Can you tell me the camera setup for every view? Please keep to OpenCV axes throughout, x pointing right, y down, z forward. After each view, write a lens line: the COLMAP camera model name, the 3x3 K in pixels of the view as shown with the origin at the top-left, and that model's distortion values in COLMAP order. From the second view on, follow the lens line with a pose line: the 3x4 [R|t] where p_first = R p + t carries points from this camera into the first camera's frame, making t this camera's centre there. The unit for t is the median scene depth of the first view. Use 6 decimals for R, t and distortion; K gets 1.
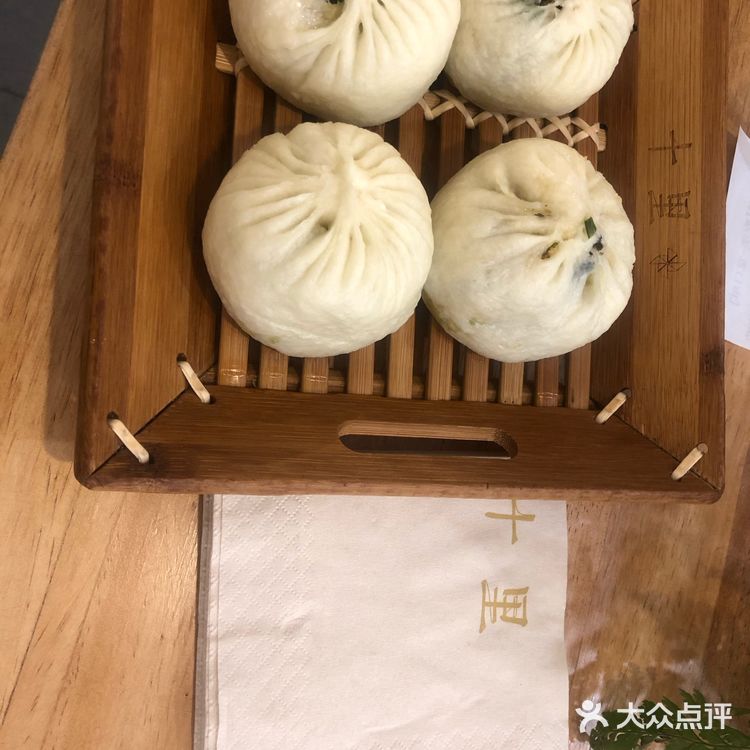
lens RADIAL K [[910.5, 0, 375.5], [0, 910.5, 374.4], [0, 0, 1]] dist [0.042209, 0.000000]
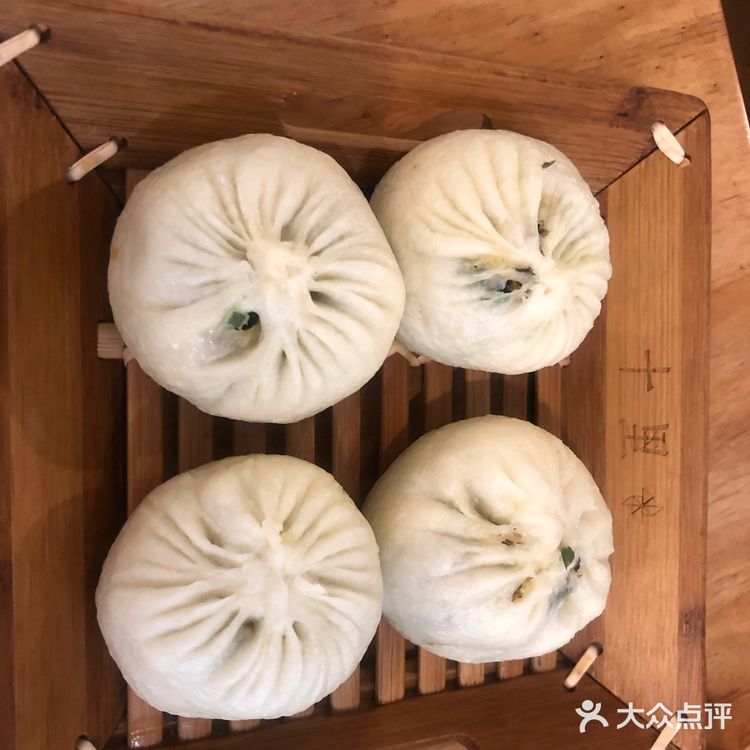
lens RADIAL K [[910.5, 0, 374.5], [0, 910.5, 375.6], [0, 0, 1]] dist [0.042209, 0.000000]
pose [[0.995528, -0.043974, 0.083606, -0.004028], [0.031968, 0.989653, 0.139878, -0.429312], [-0.088891, -0.136580, 0.986633, 0.202654]]
